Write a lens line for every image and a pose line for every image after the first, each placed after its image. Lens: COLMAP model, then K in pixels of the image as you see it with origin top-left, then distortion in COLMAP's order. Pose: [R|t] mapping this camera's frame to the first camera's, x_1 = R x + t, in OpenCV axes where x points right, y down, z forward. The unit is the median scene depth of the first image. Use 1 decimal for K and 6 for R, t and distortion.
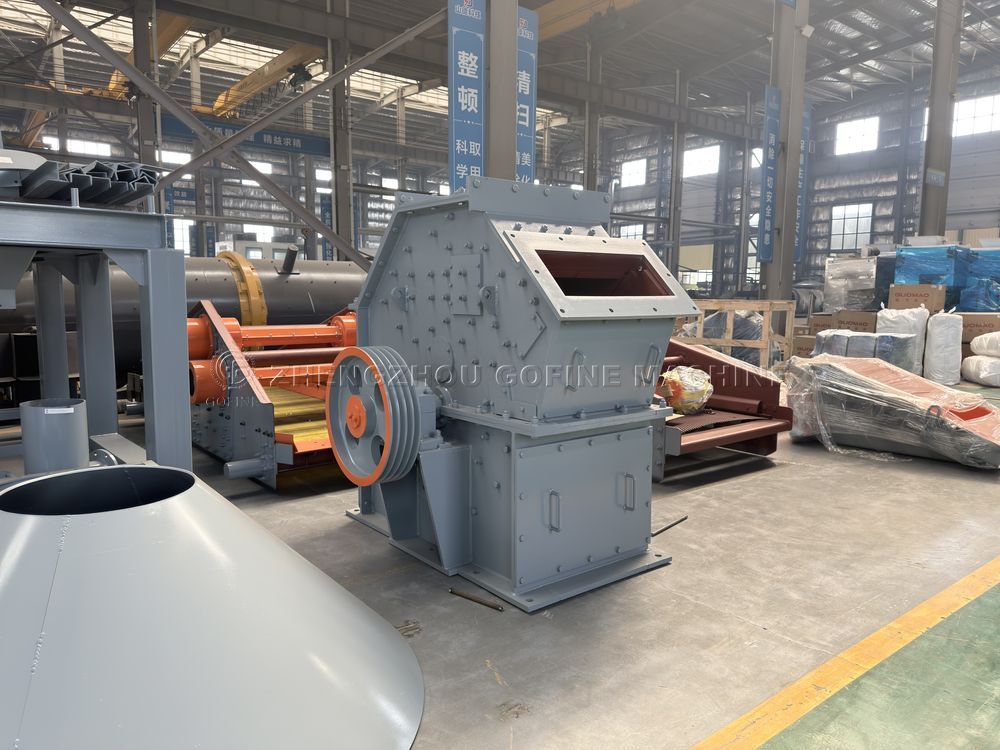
lens RADIAL K [[701.5, 0, 496.6], [0, 701.5, 370.2], [0, 0, 1]] dist [0.050856, -0.071836]
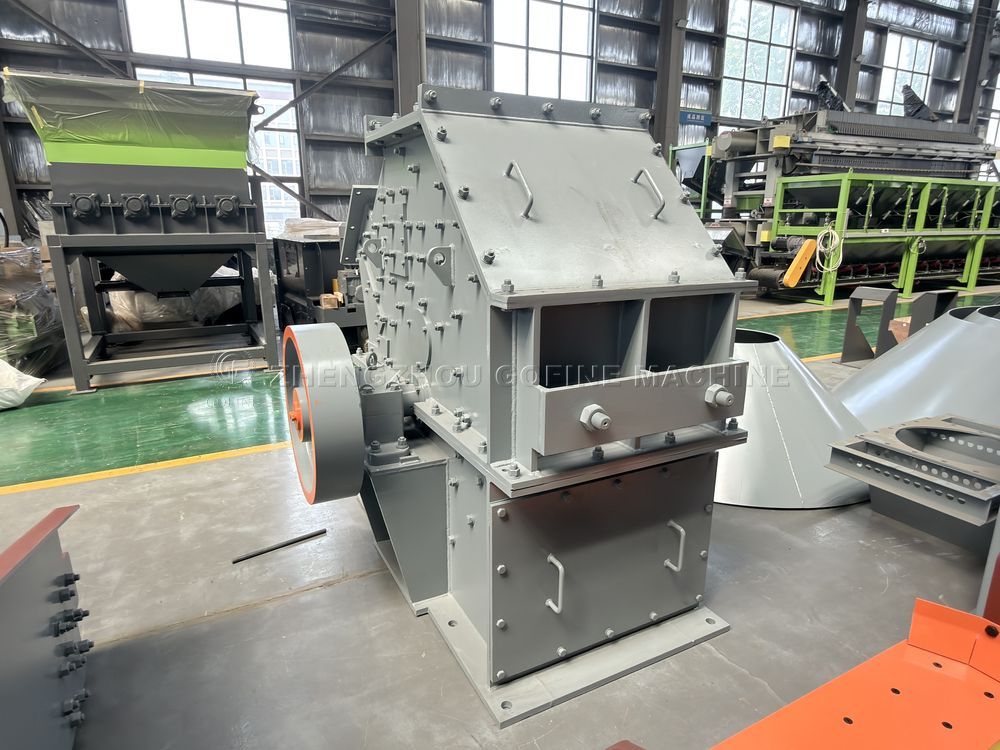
lens RADIAL K [[594.1, 0, 500.0], [0, 594.1, 375.0], [0, 0, 1]] dist [0.000489, 0.000022]
pose [[-0.982796, -0.050736, 0.177589, -0.074880], [0.015777, 0.934953, 0.354420, -0.134972], [-0.184019, 0.351125, -0.918068, 1.049063]]
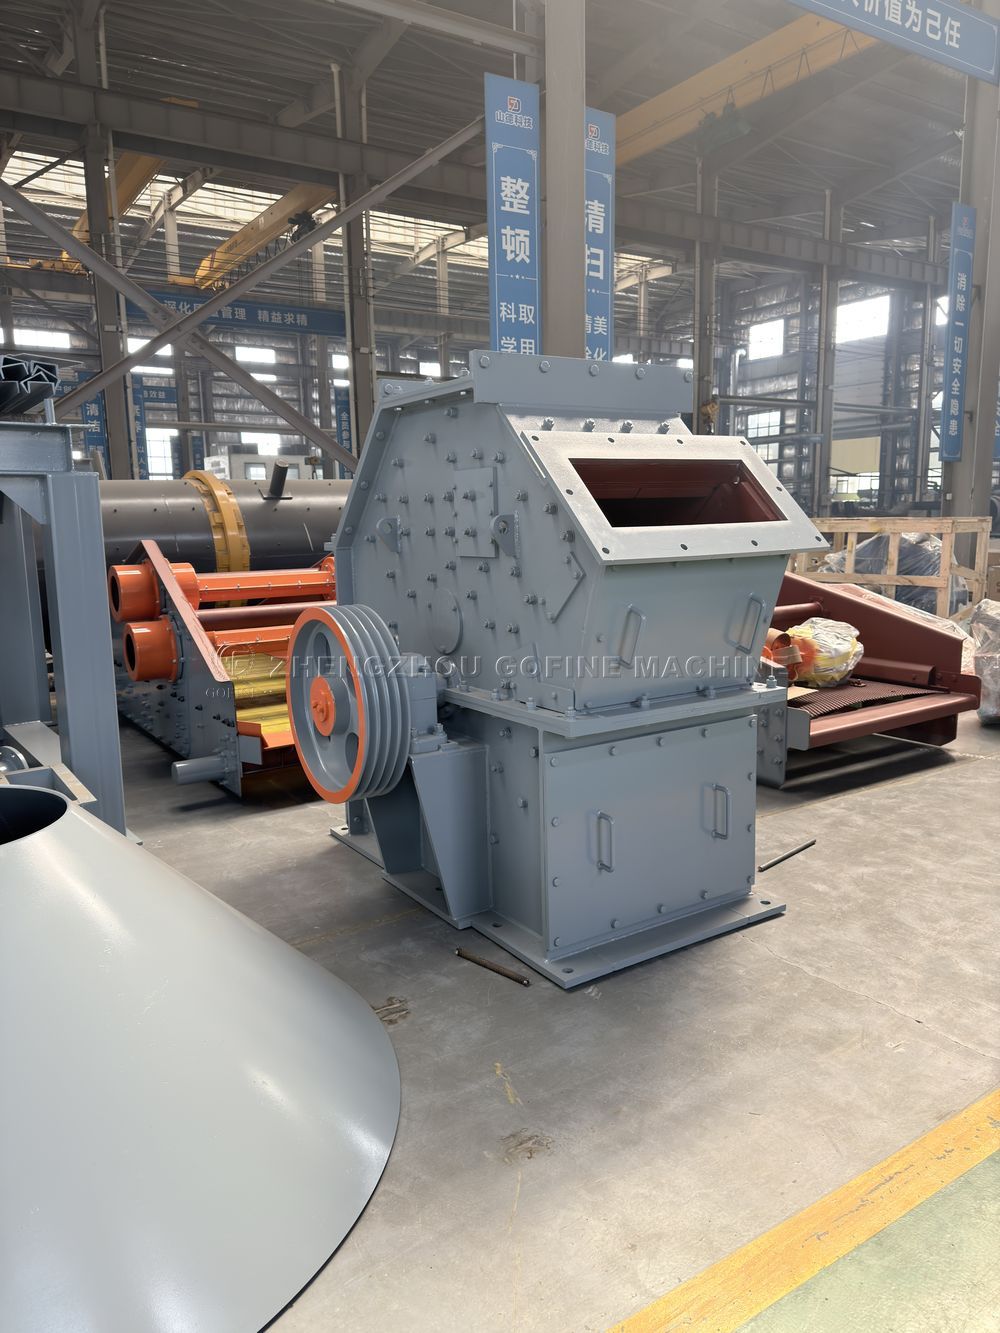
lens RADIAL K [[938.0, 0, 491.9], [0, 938.0, 665.4], [0, 0, 1]] dist [0.029940, -0.033684]
pose [[0.995548, -0.011974, -0.093487, 0.032081], [0.016620, 0.998657, 0.049080, -0.009964], [0.092774, -0.050416, 0.994410, 0.046441]]
